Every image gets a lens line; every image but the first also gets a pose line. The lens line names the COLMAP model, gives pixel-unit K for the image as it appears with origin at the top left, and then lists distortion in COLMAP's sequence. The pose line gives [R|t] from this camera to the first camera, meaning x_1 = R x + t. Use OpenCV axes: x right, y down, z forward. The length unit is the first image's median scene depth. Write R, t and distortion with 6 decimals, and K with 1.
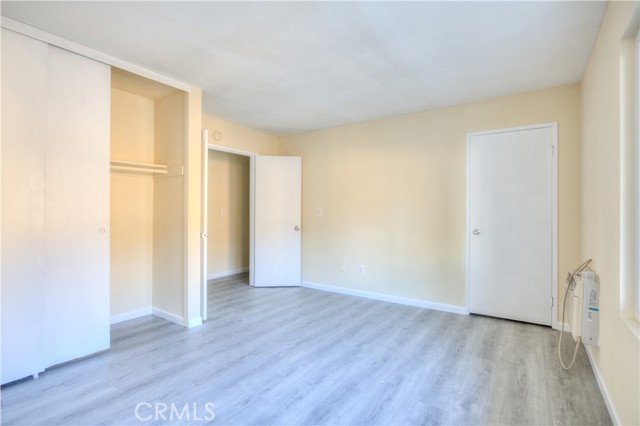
lens RADIAL K [[311.3, 0, 318.4], [0, 311.3, 212.4], [0, 0, 1]] dist [-0.022281, 0.008715]
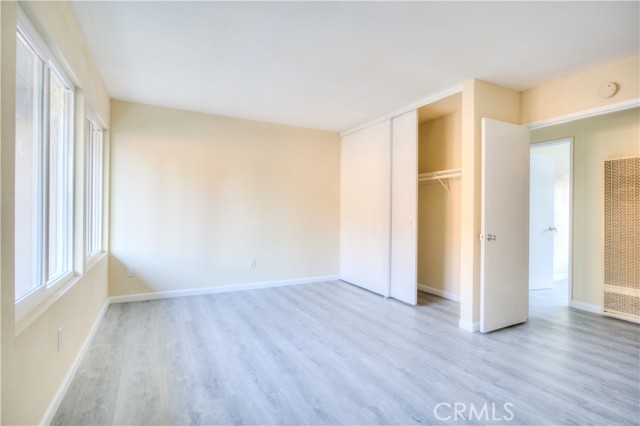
lens RADIAL K [[311.3, 0, 318.4], [0, 311.3, 212.4], [0, 0, 1]] dist [-0.022281, 0.008715]
pose [[-0.460993, -0.003645, -0.887396, 0.898460], [-0.007051, 0.999975, -0.000444, 0.010416], [0.887376, 0.006052, -0.461007, 1.389211]]
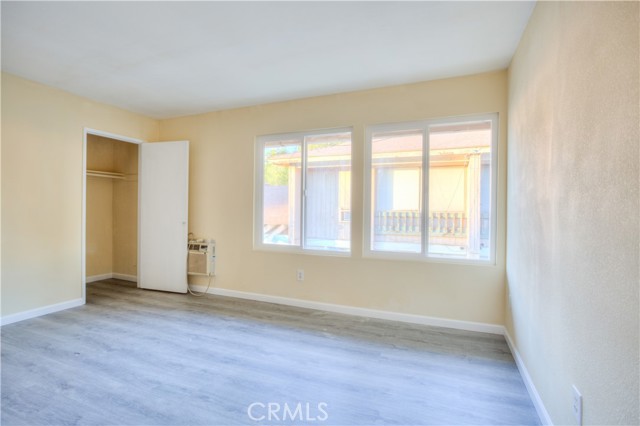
lens RADIAL K [[311.3, 0, 318.4], [0, 311.3, 212.4], [0, 0, 1]] dist [-0.022281, 0.008715]
pose [[-0.212615, -0.016523, 0.976996, -1.030941], [-0.016643, 0.999773, 0.013287, -0.001488], [-0.976994, -0.013435, -0.212842, 0.695502]]
